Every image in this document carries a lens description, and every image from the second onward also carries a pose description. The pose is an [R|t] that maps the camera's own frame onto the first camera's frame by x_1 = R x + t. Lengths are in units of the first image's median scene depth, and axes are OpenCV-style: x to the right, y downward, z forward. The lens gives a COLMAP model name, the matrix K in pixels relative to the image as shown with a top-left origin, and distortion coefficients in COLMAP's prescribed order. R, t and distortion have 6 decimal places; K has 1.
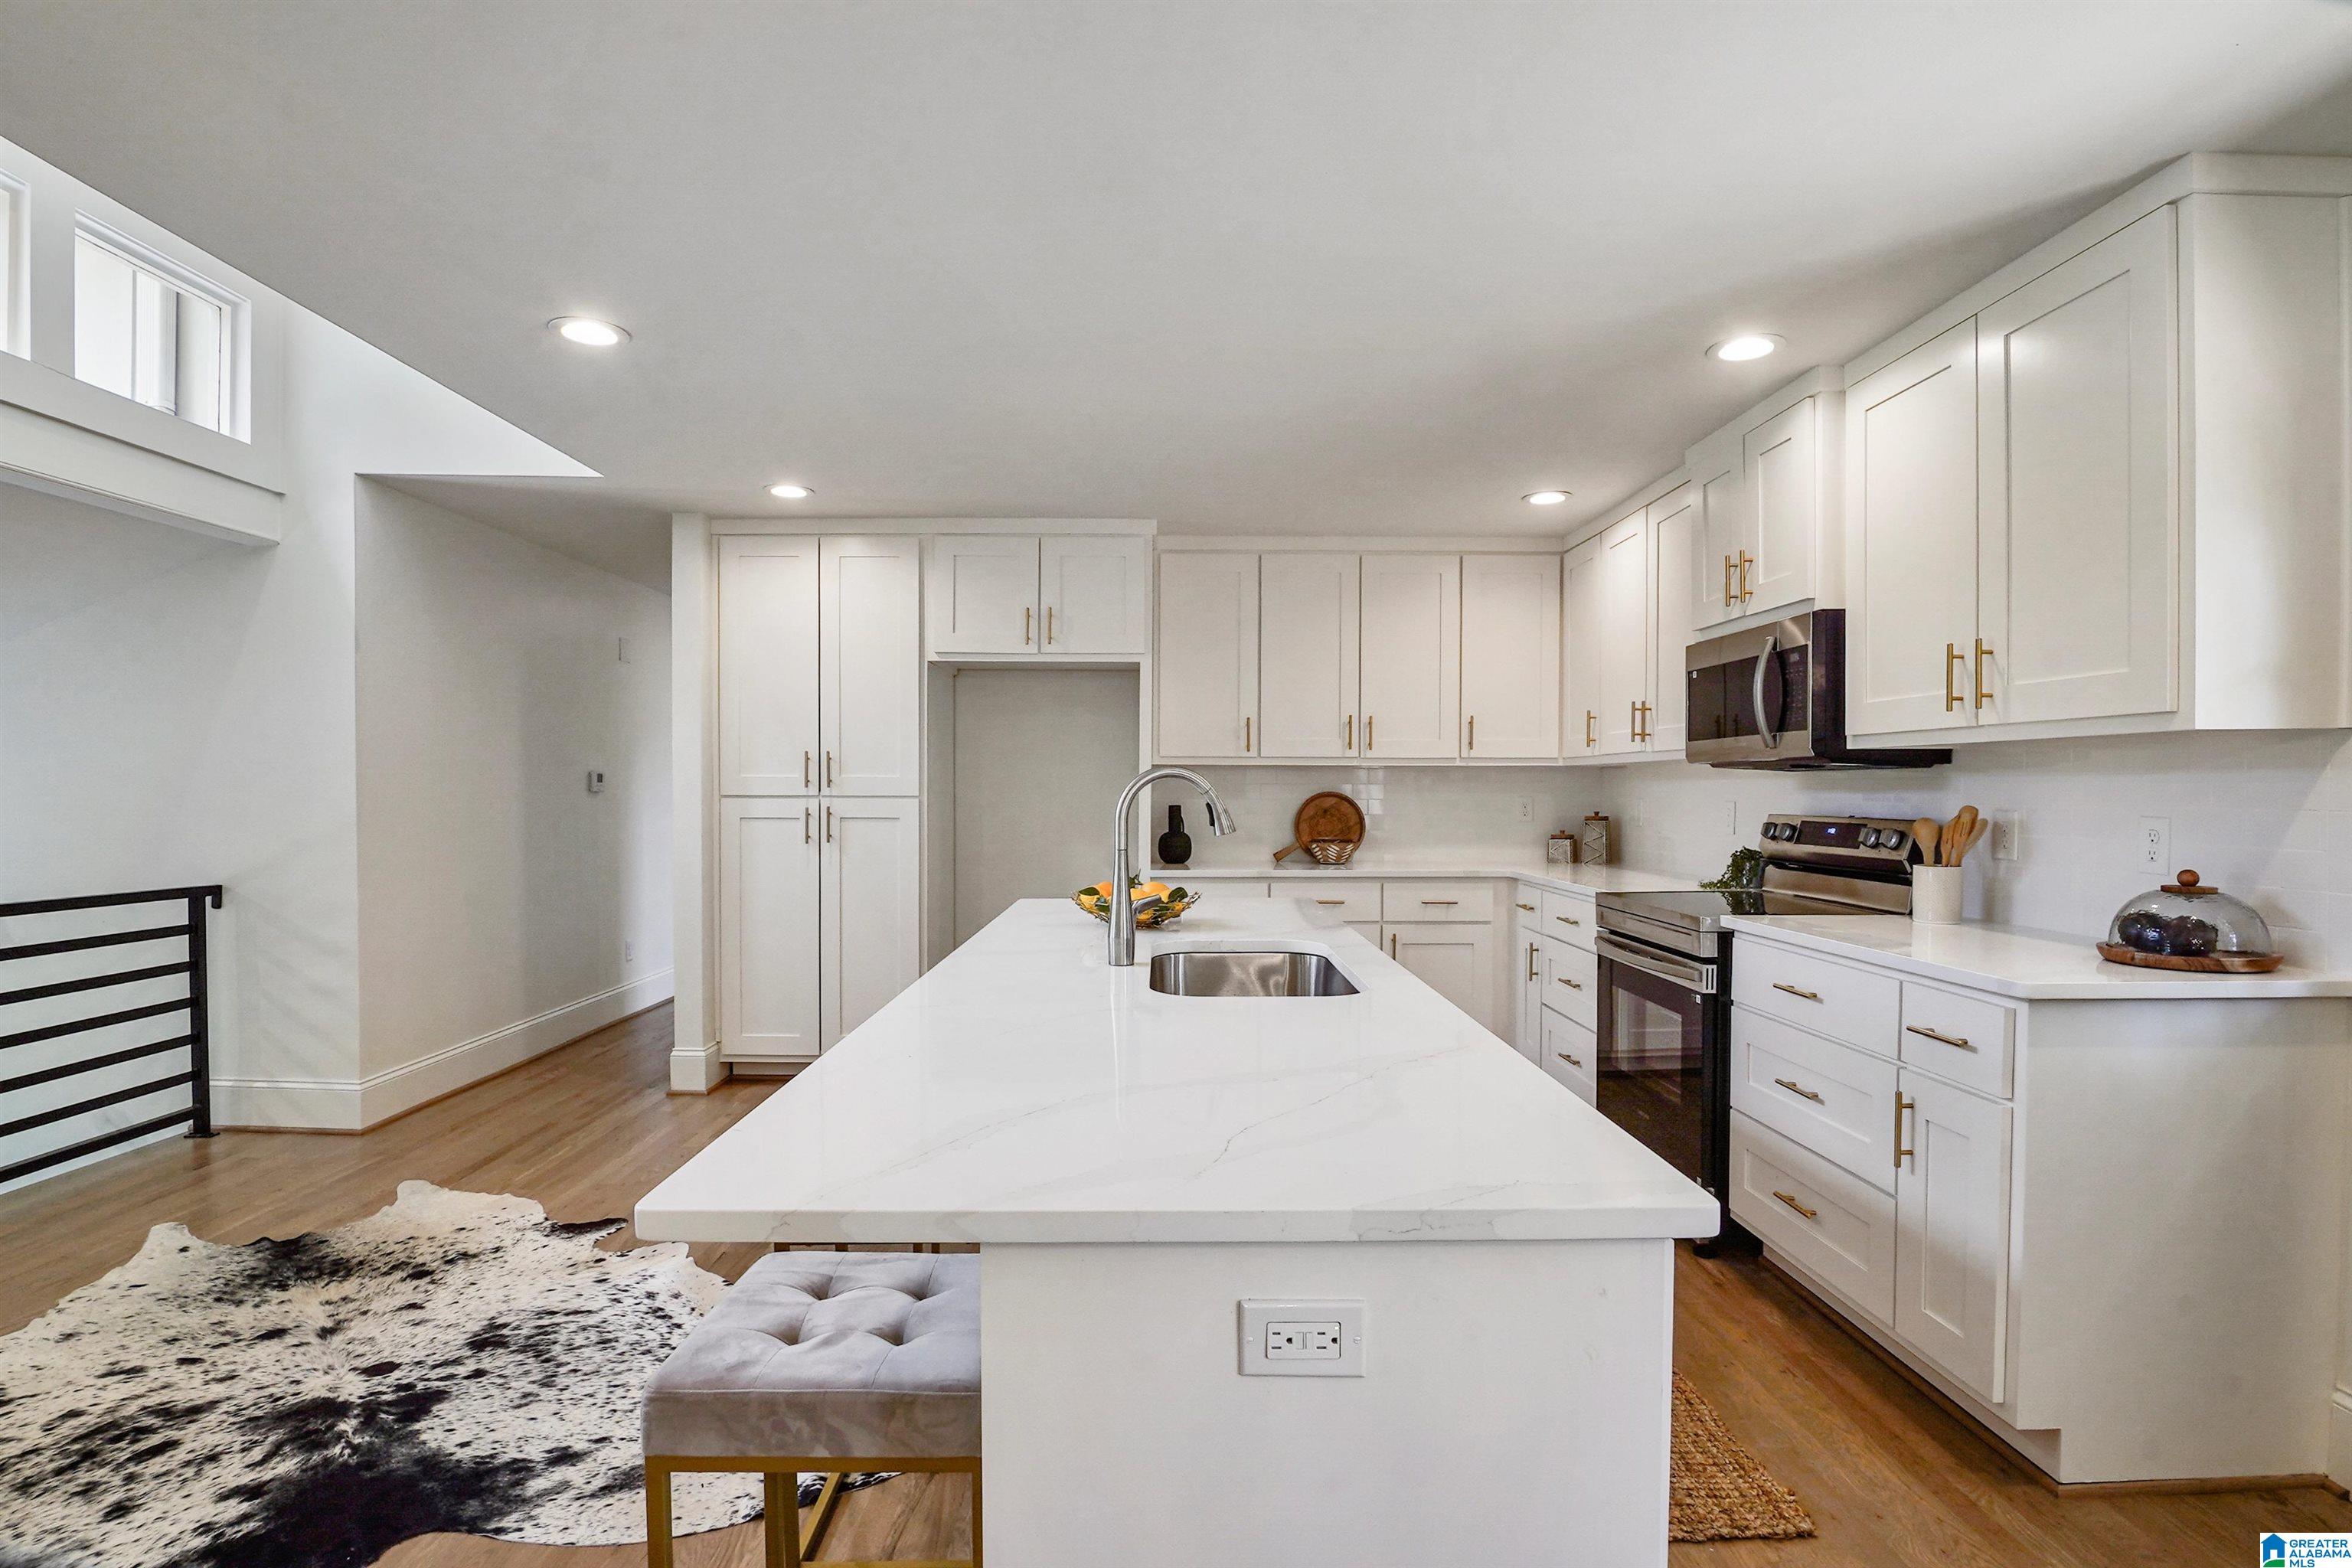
lens RADIAL K [[1156.6, 0, 1169.3], [0, 1156.6, 808.2], [0, 0, 1]] dist [-0.023716, -0.002219]
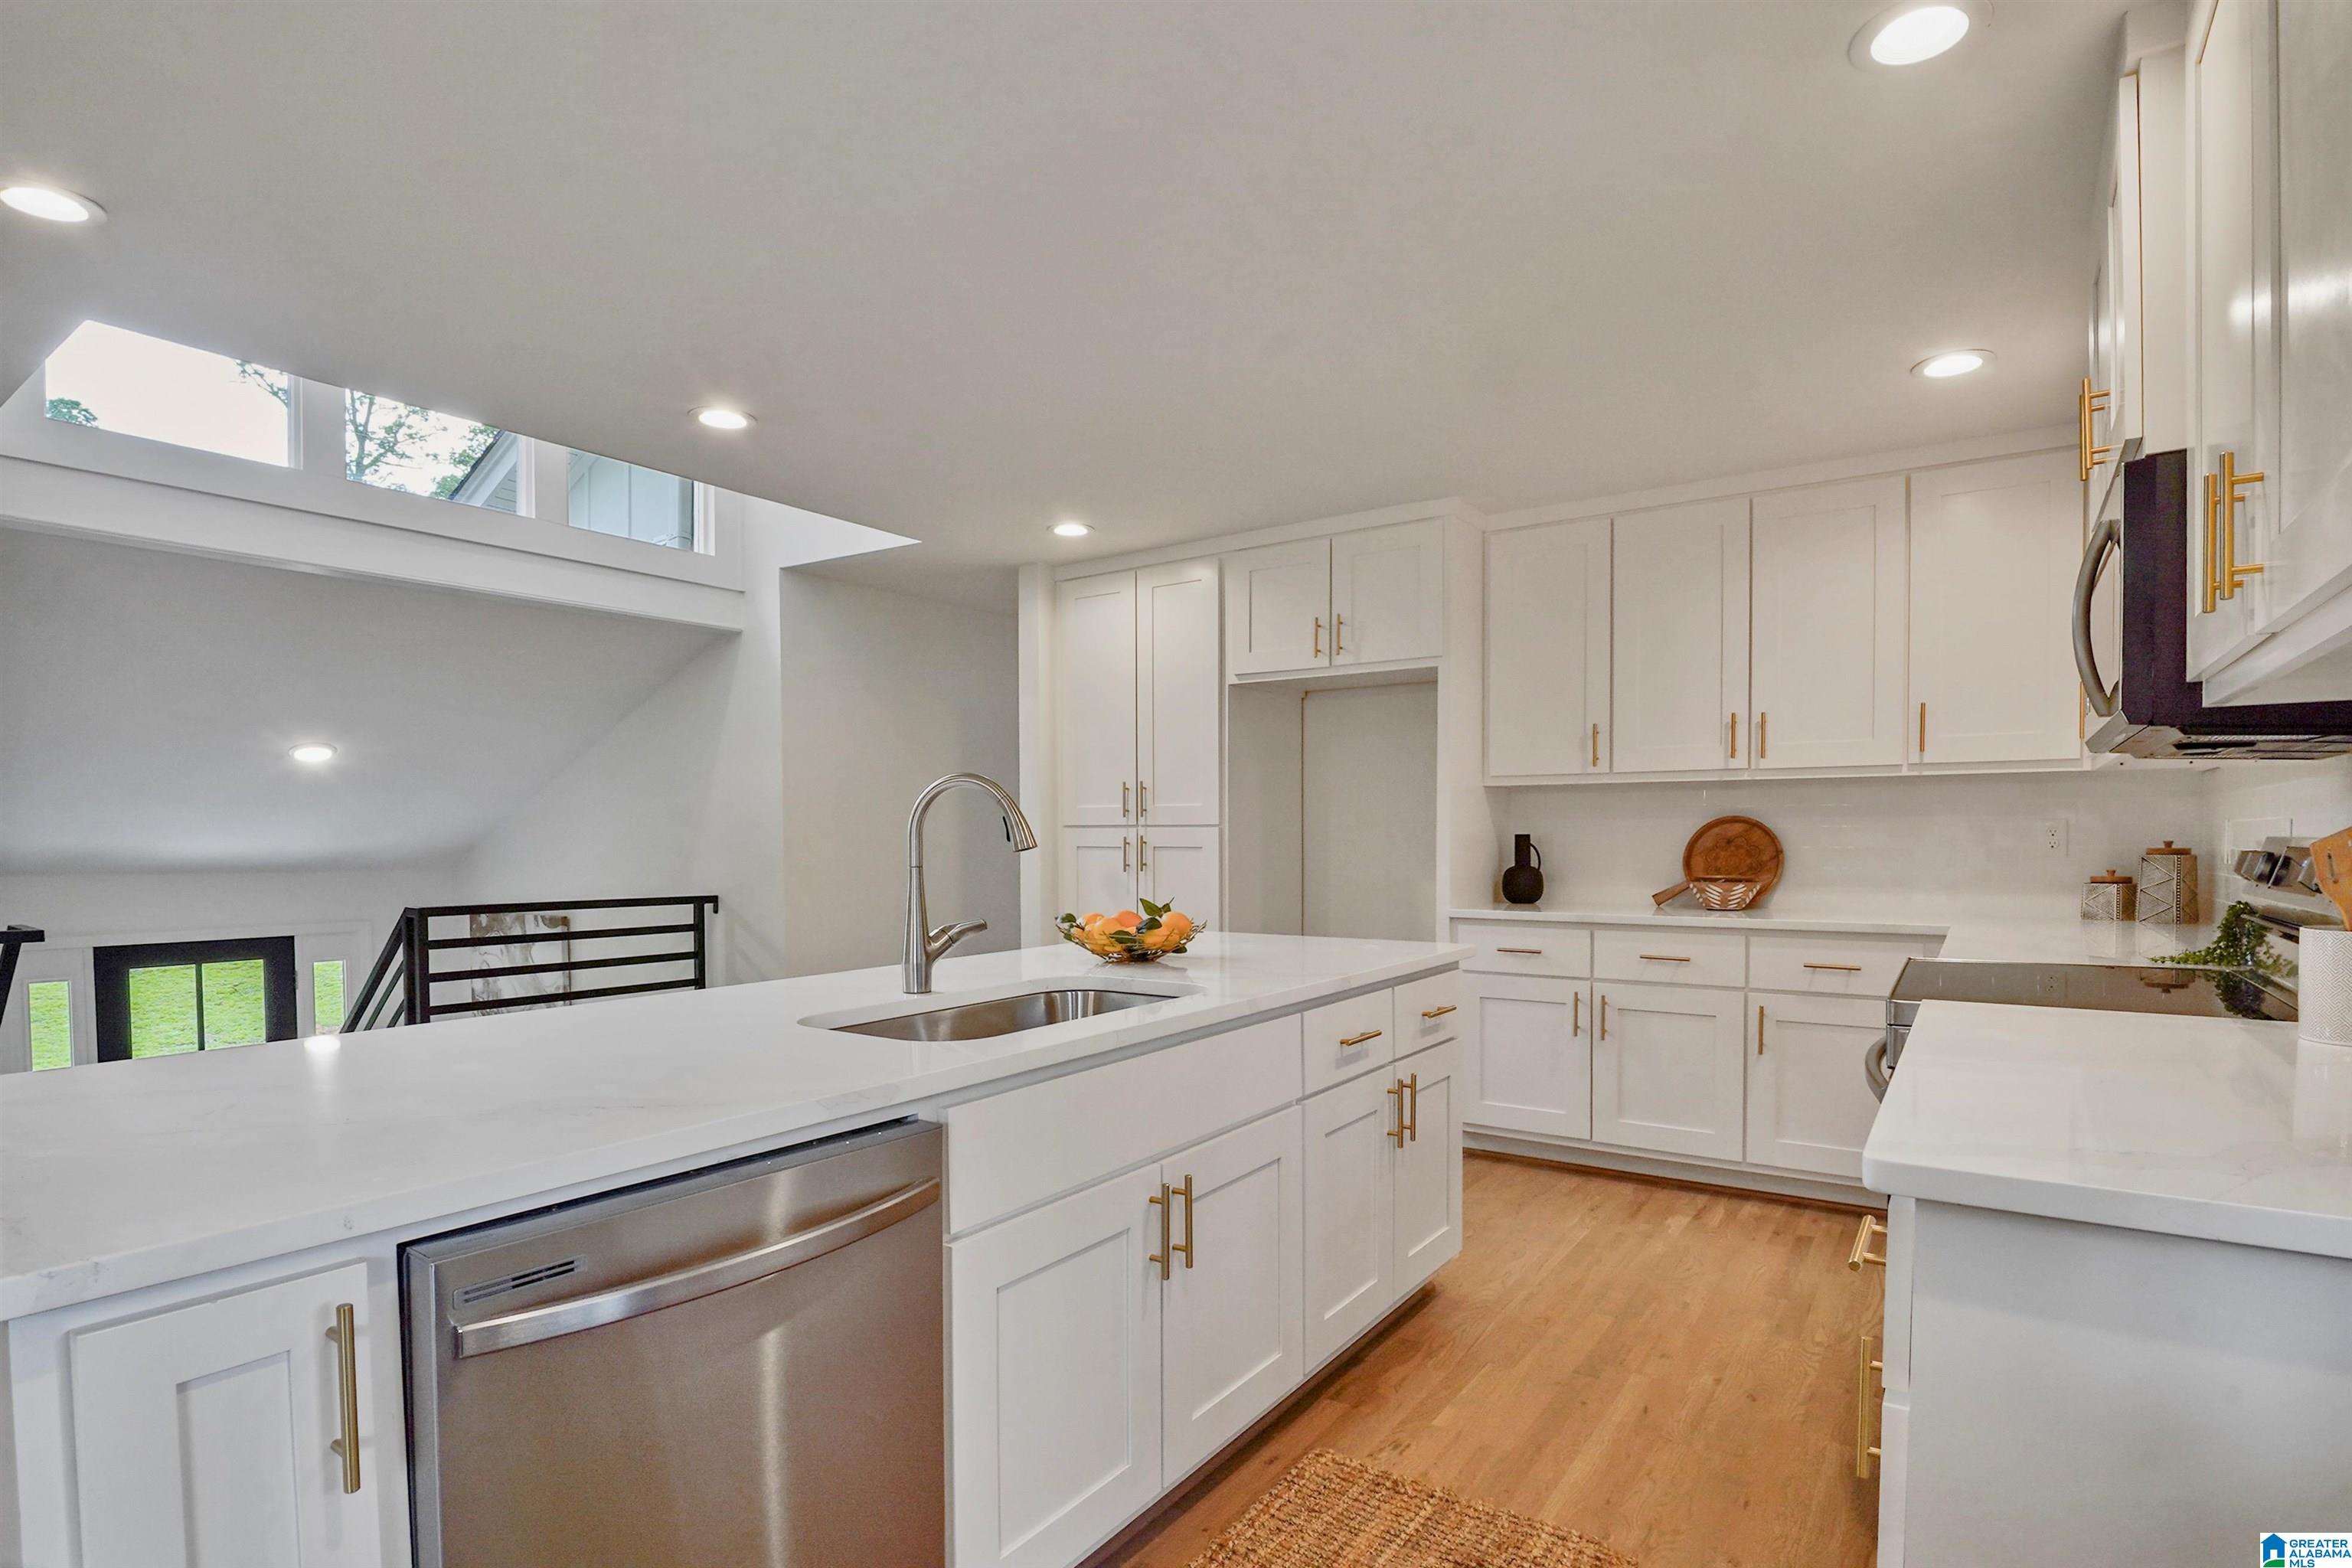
lens RADIAL K [[1169.3, 0, 1164.0], [0, 1169.3, 867.1], [0, 0, 1]] dist [-0.012804, -0.013027]
pose [[0.812124, 0.012097, -0.583360, 0.484473], [-0.003945, 0.999876, 0.015243, 0.015974], [0.583472, -0.010078, 0.812071, 0.266825]]
